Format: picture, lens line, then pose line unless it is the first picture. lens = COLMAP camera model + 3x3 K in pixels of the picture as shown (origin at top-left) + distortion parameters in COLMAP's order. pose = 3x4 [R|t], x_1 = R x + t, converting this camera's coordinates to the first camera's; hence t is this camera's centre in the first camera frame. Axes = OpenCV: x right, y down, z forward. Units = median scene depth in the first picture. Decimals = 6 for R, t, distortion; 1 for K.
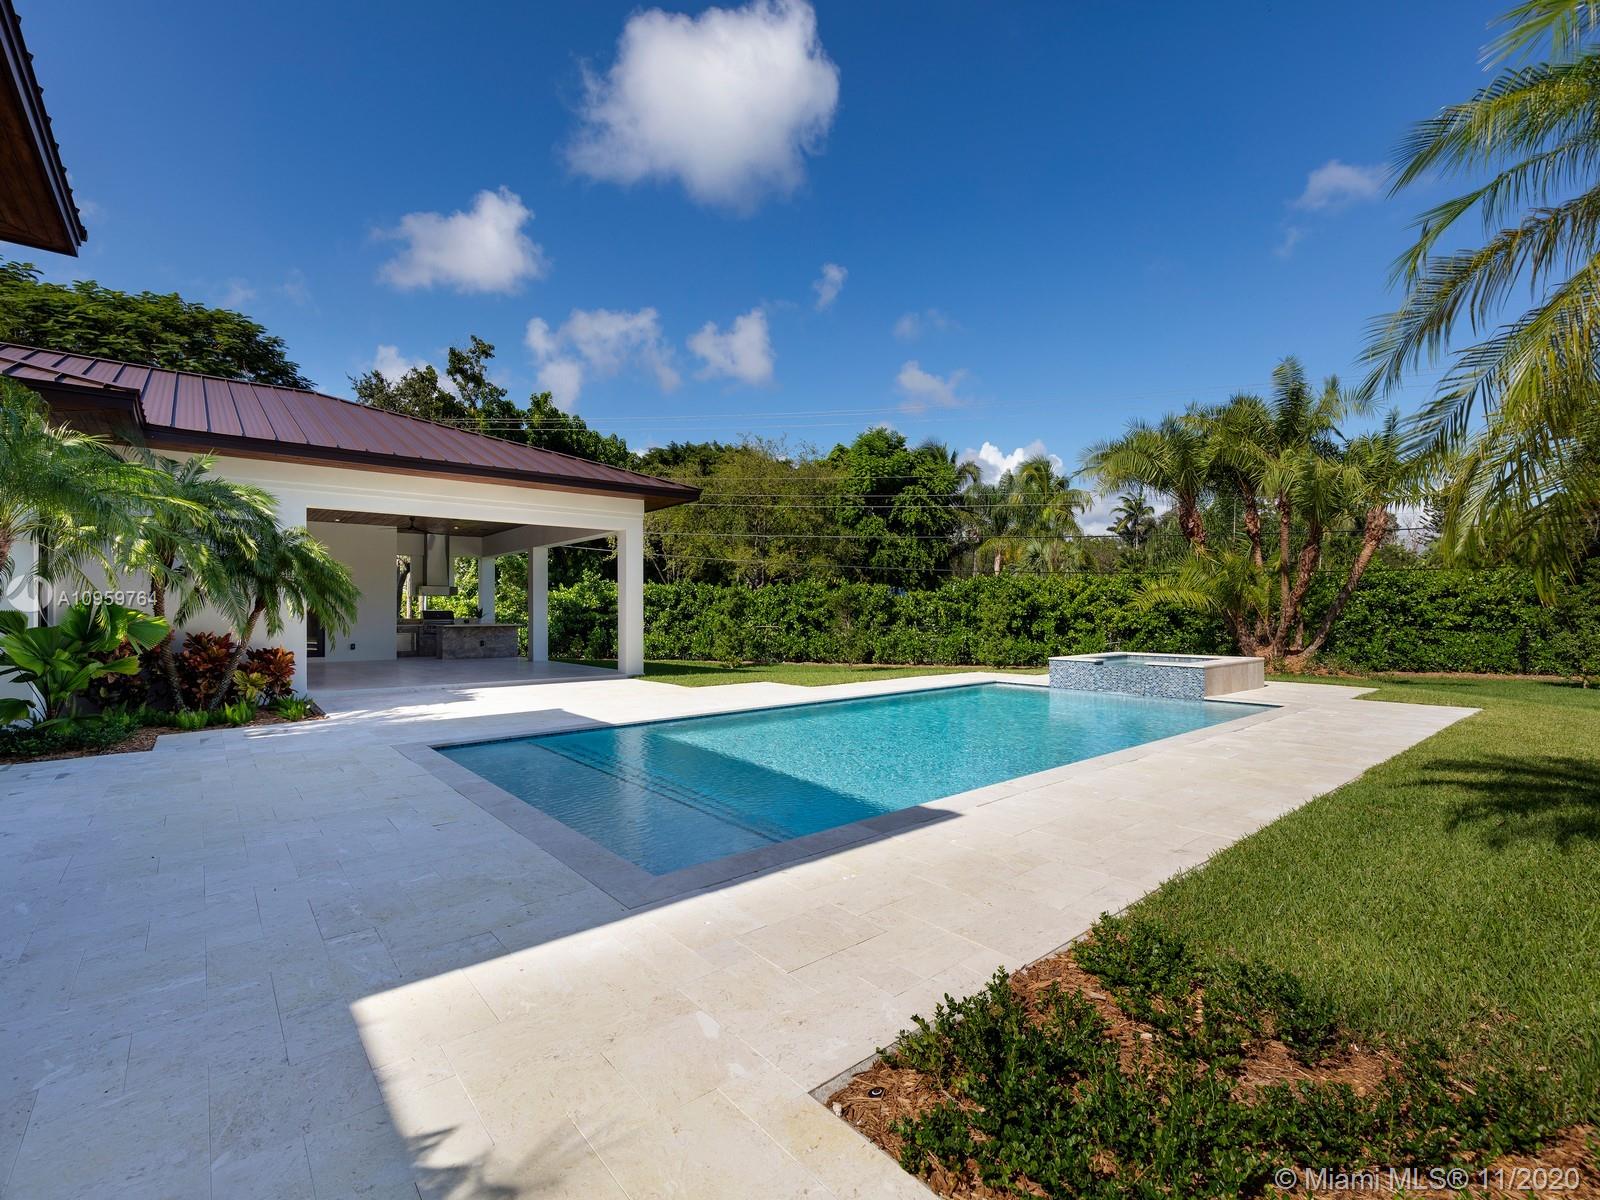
lens RADIAL K [[717.0, 0, 808.6], [0, 717.0, 601.2], [0, 0, 1]] dist [0.015951, -0.000194]
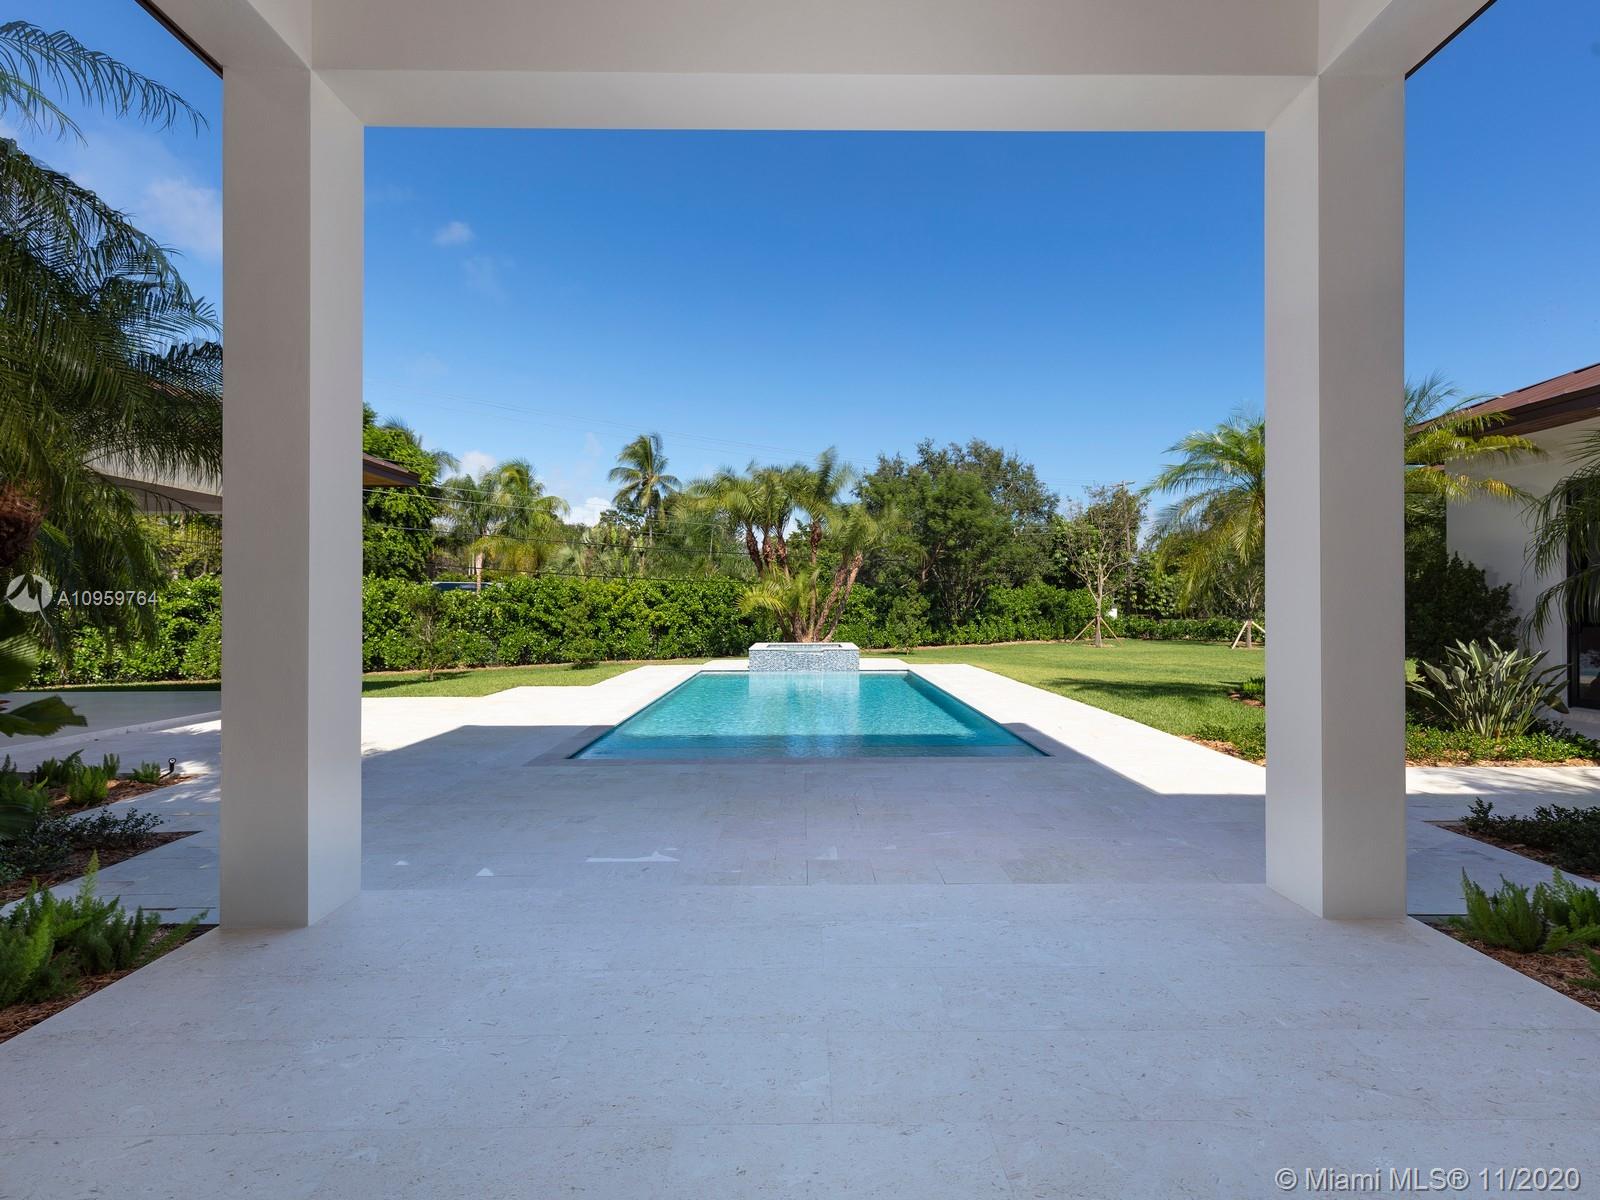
lens RADIAL K [[717.0, 0, 808.6], [0, 717.0, 601.2], [0, 0, 1]] dist [0.015951, -0.000194]
pose [[0.637189, 0.008994, 0.770655, -0.313454], [-0.010541, 0.999940, -0.002955, -0.002115], [-0.770636, -0.006240, 0.637245, 0.045583]]
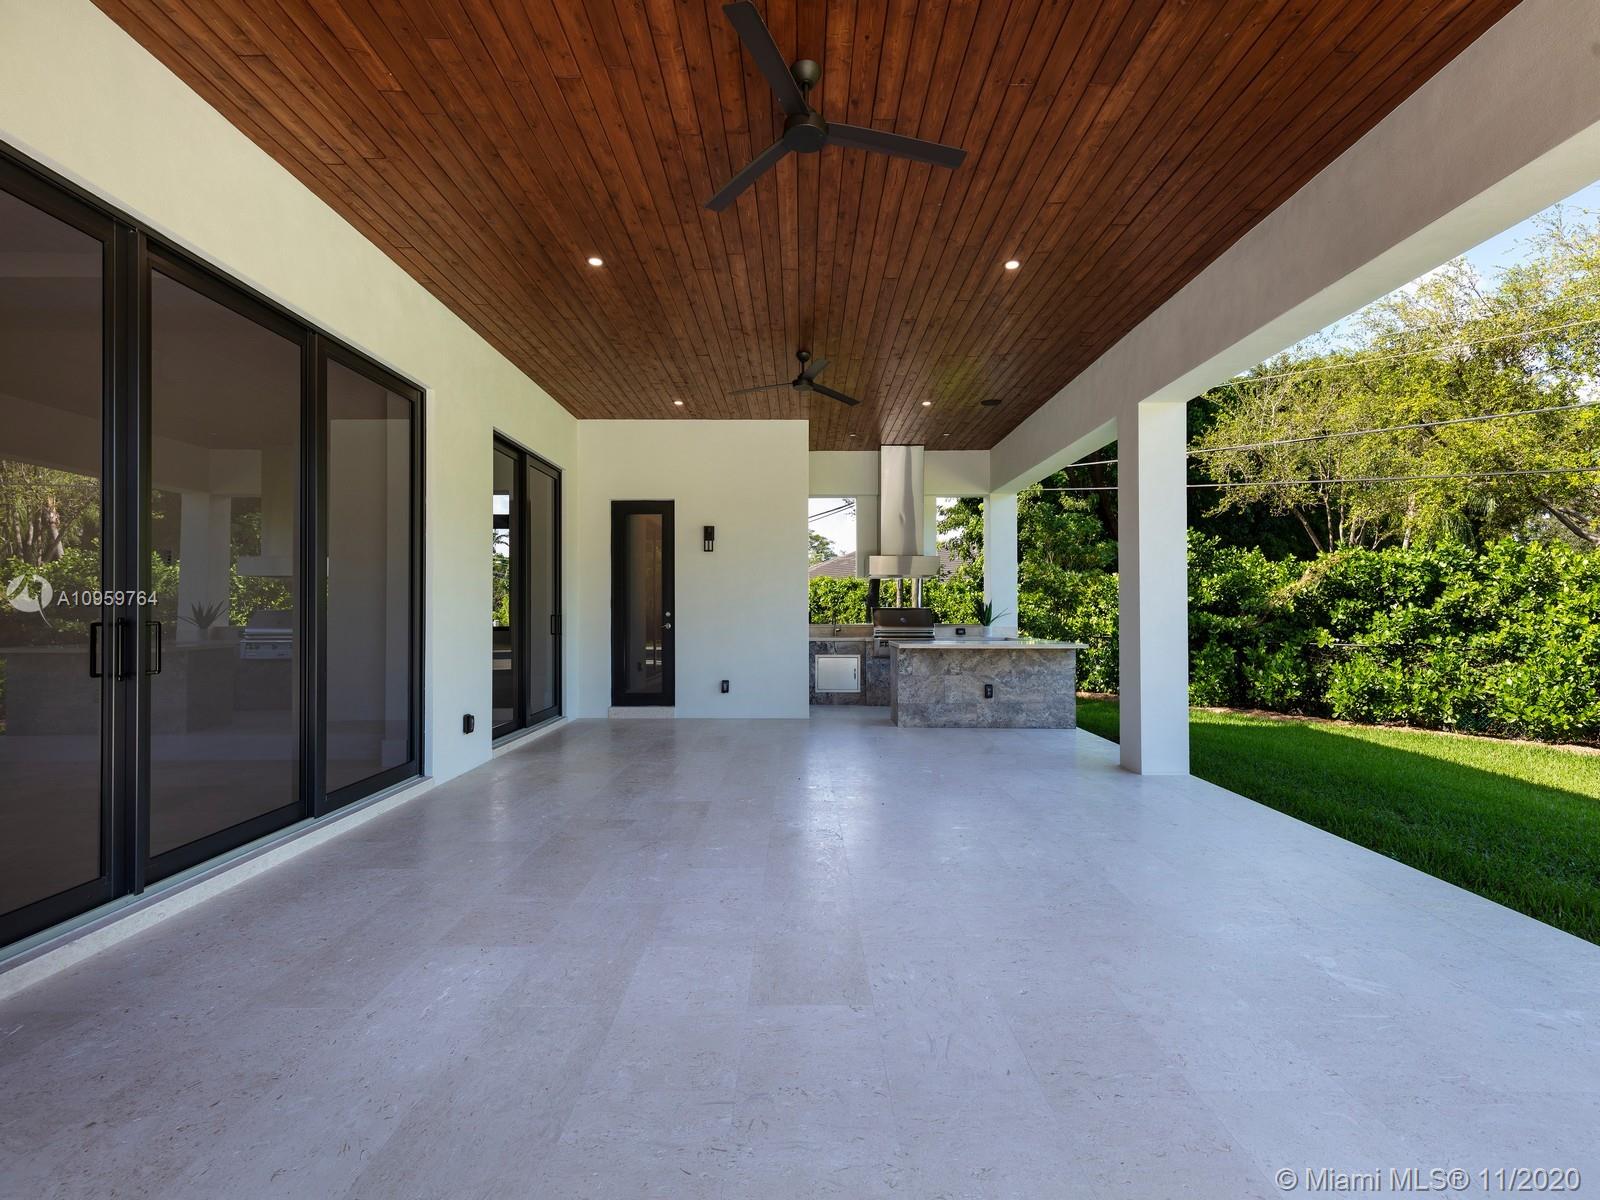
lens RADIAL K [[717.0, 0, 808.6], [0, 717.0, 601.2], [0, 0, 1]] dist [0.015951, -0.000194]
pose [[0.772326, -0.004063, -0.635214, -0.221779], [0.005715, 0.999984, 0.000554, 0.006519], [0.635201, -0.004058, 0.772336, 0.502428]]
